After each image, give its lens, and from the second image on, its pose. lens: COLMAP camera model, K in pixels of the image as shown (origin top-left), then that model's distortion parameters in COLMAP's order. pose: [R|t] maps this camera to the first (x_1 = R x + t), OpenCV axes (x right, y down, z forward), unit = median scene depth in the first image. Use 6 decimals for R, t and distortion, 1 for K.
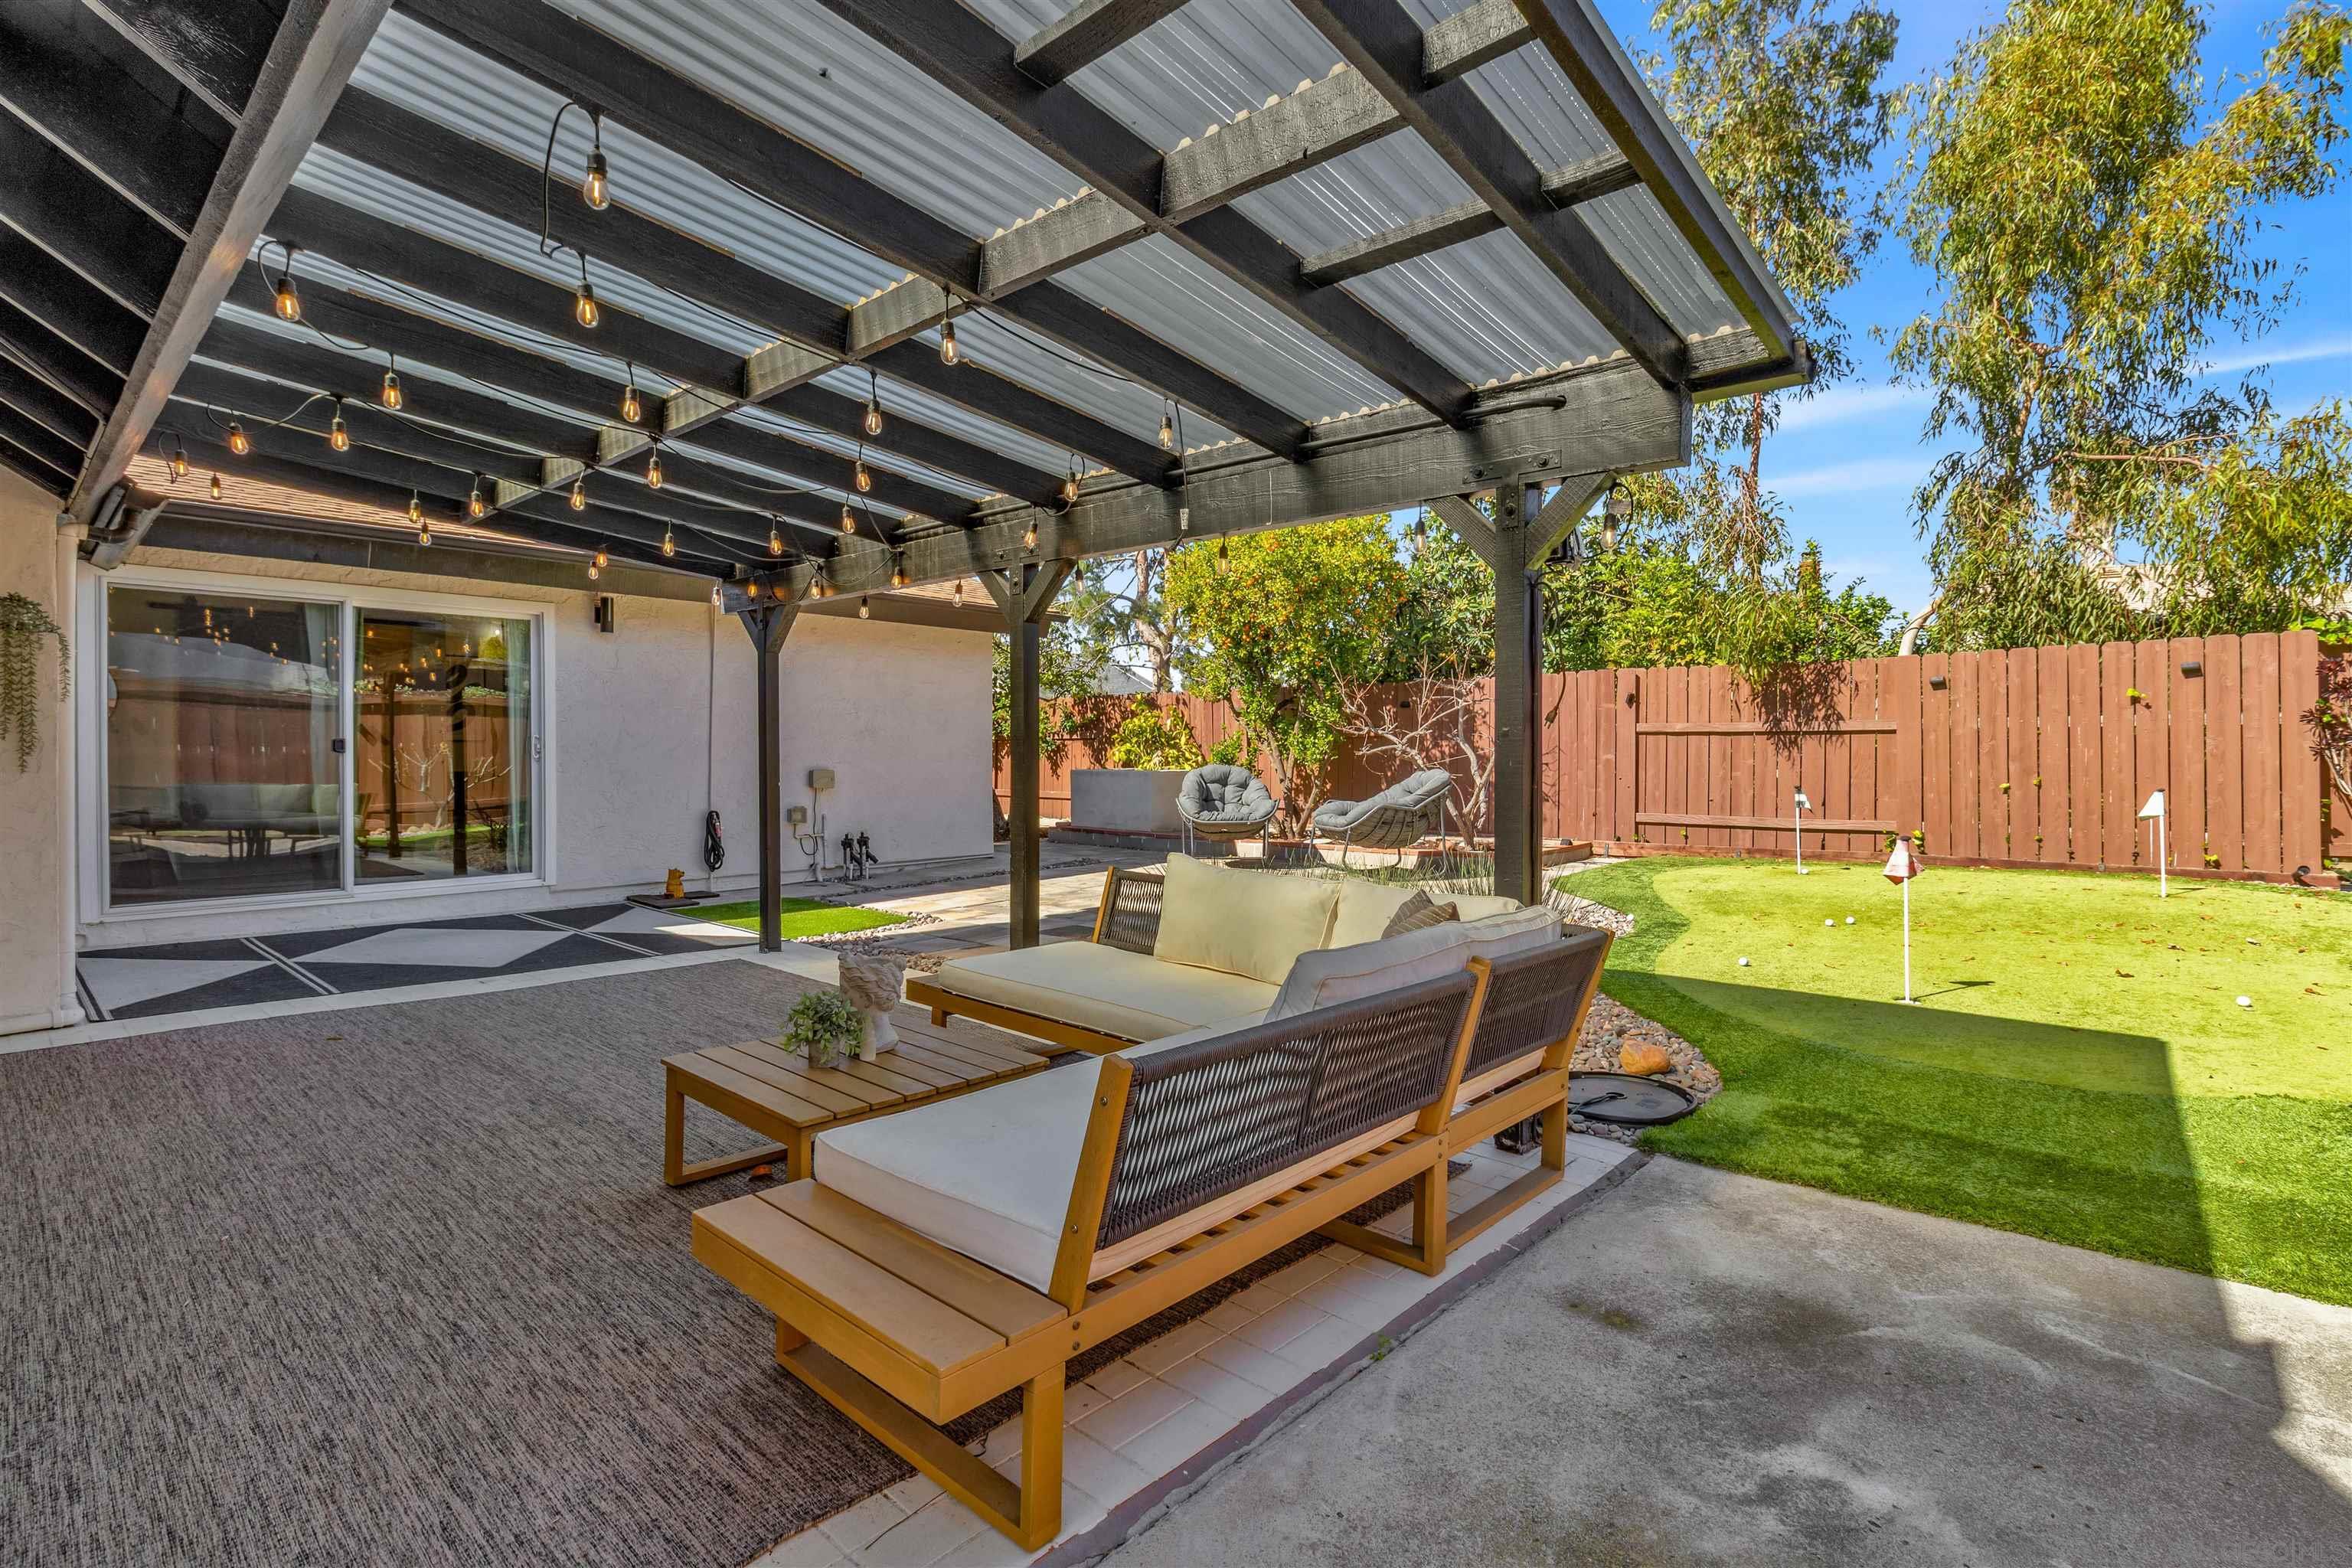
lens RADIAL K [[1115.8, 0, 1231.5], [0, 1115.8, 743.9], [0, 0, 1]] dist [0.000903, -0.000047]
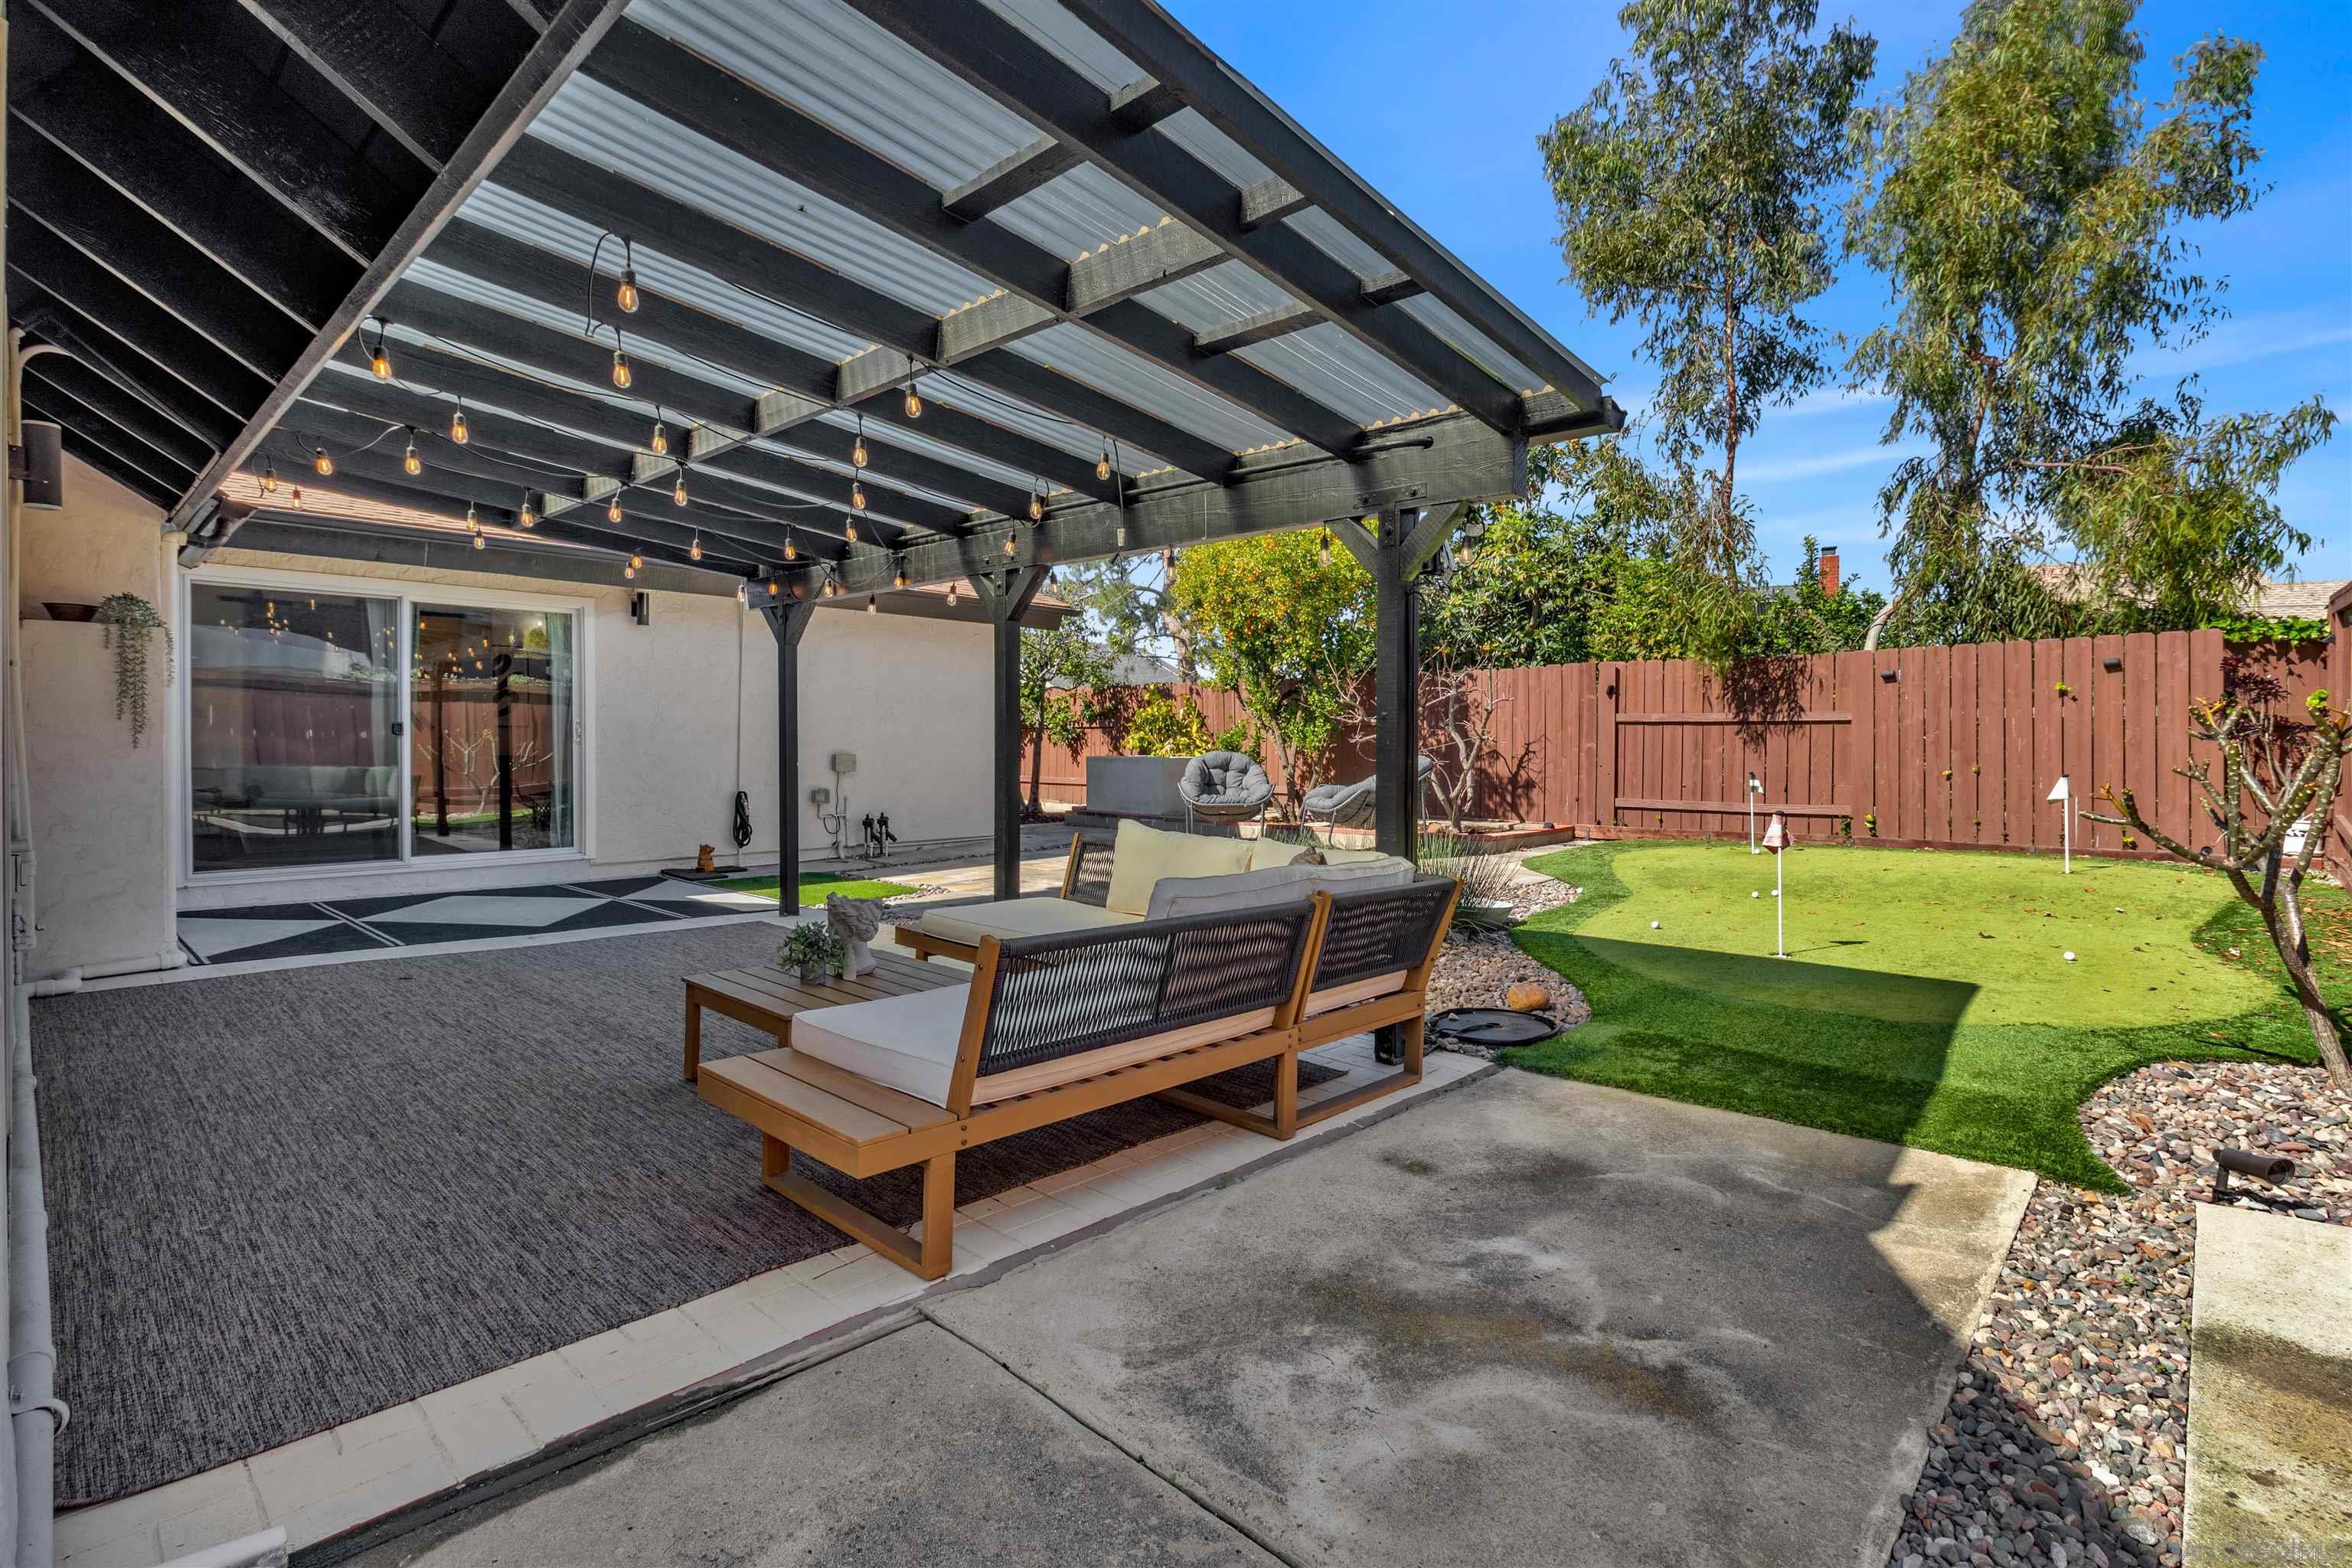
lens RADIAL K [[1093.7, 0, 1254.5], [0, 1093.7, 739.4], [0, 0, 1]] dist [0.001003, 0.000103]
pose [[0.999991, 0.003749, -0.001958, 0.067099], [-0.003738, 0.999979, 0.005263, 0.005575], [0.001978, -0.005255, 0.999984, -0.112352]]
